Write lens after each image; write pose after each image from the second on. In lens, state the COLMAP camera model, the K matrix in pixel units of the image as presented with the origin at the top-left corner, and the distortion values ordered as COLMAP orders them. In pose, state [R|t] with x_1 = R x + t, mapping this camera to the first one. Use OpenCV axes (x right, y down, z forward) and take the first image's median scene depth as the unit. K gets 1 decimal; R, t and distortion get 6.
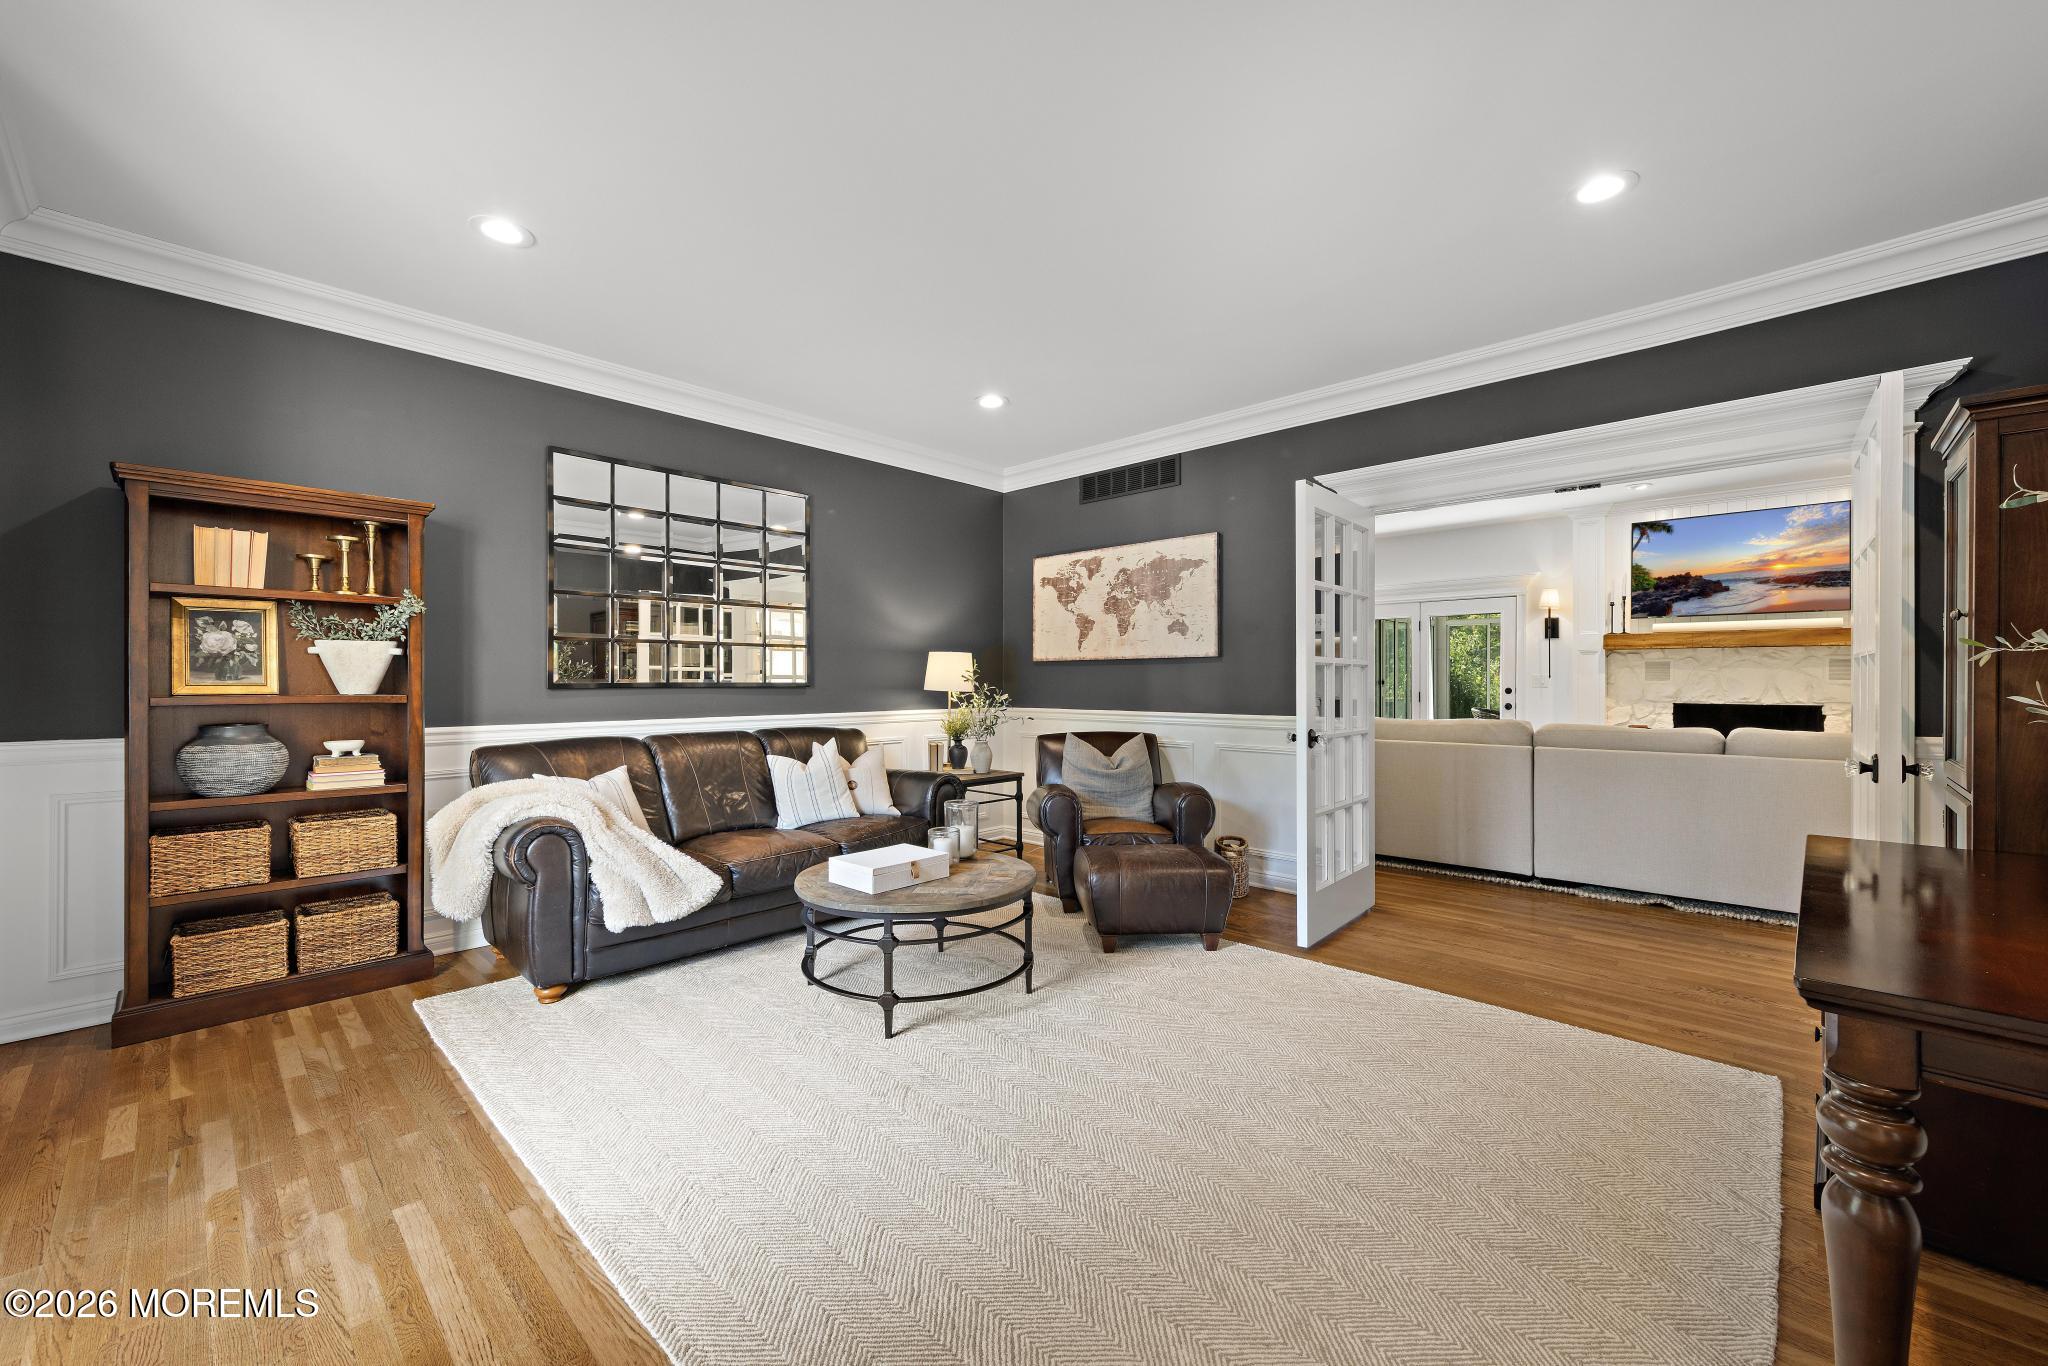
lens RADIAL K [[801.0, 0, 1033.3], [0, 801.0, 683.7], [0, 0, 1]] dist [0.002056, -0.000027]
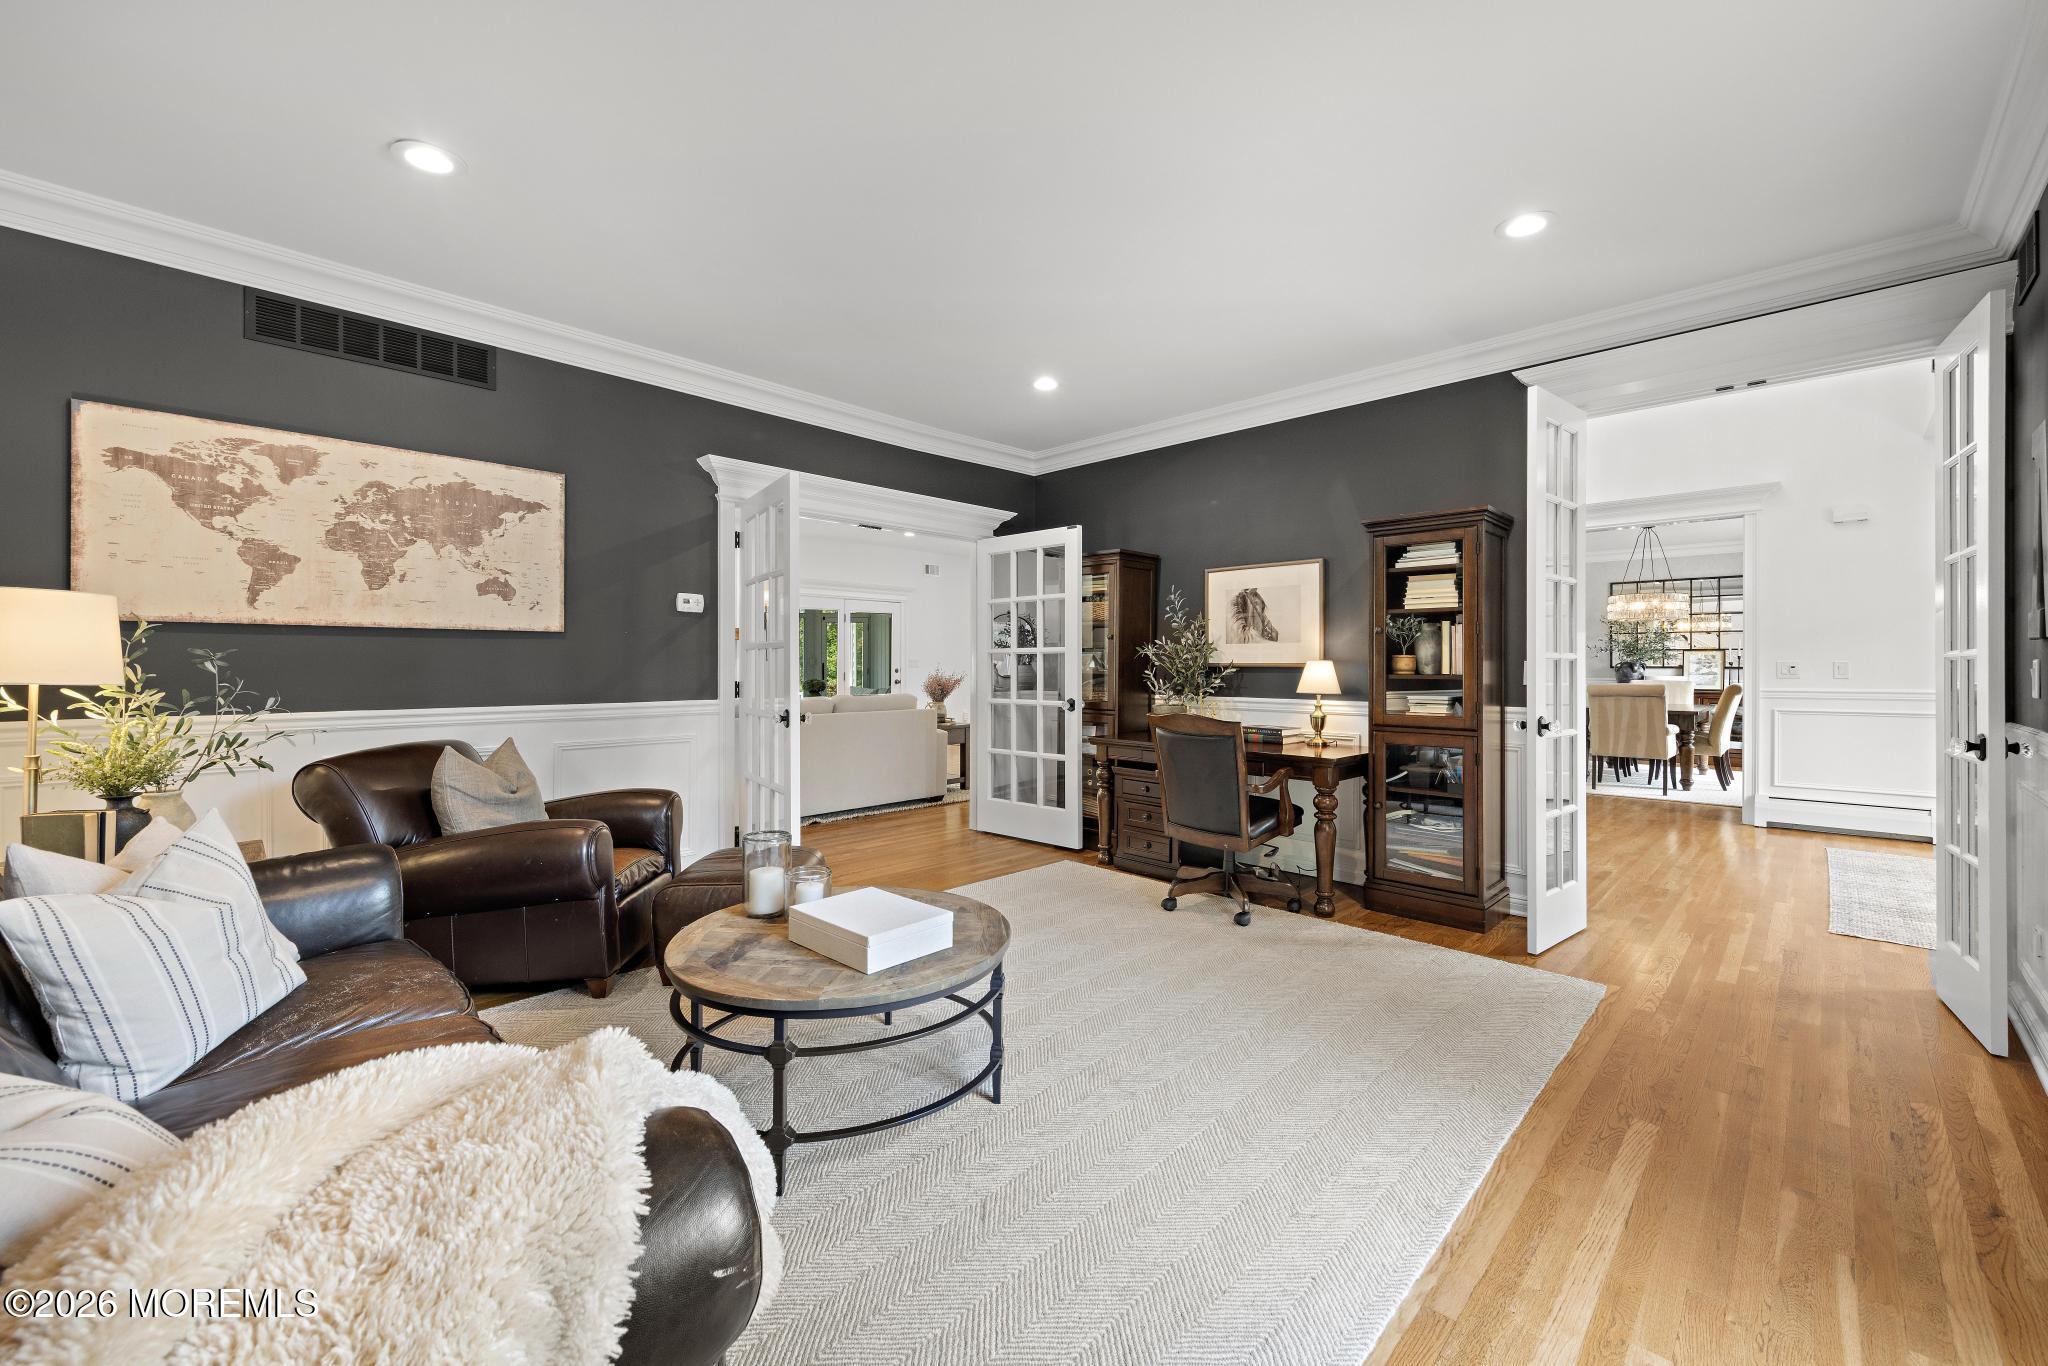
lens RADIAL K [[801.0, 0, 1026.8], [0, 801.0, 666.4], [0, 0, 1]] dist [0.002056, -0.000027]
pose [[0.027939, -0.001174, 0.999609, -0.517956], [0.000733, 0.999999, 0.001154, -0.000546], [-0.999609, 0.000701, 0.027940, 0.494032]]
